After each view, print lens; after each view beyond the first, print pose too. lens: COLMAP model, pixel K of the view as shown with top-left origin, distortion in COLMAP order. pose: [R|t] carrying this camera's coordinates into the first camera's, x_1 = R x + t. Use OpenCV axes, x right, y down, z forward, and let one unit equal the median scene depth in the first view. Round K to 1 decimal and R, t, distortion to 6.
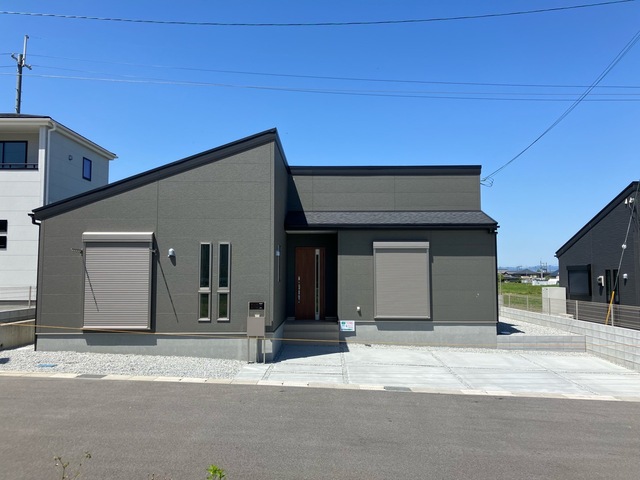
lens RADIAL K [[519.7, 0, 322.7], [0, 519.7, 241.9], [0, 0, 1]] dist [0.040164, -0.031620]
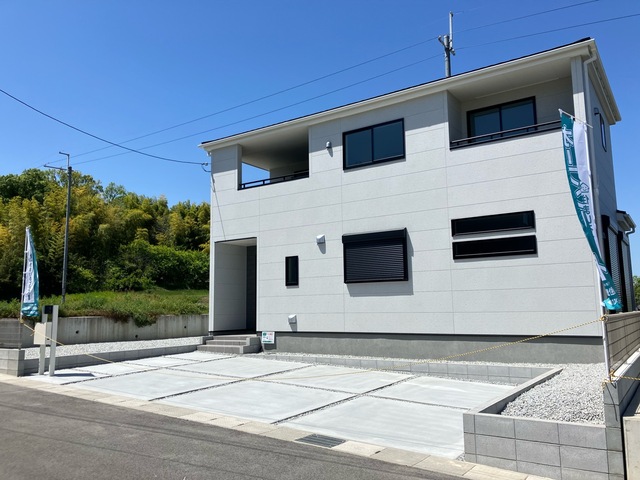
lens RADIAL K [[519.7, 0, 327.7], [0, 519.7, 246.0], [0, 0, 1]] dist [0.040164, -0.031620]
pose [[0.831915, -0.085528, -0.548273, -0.525248], [0.057479, 0.996017, -0.068159, 0.035557], [0.551919, 0.025189, 0.833517, 0.363135]]
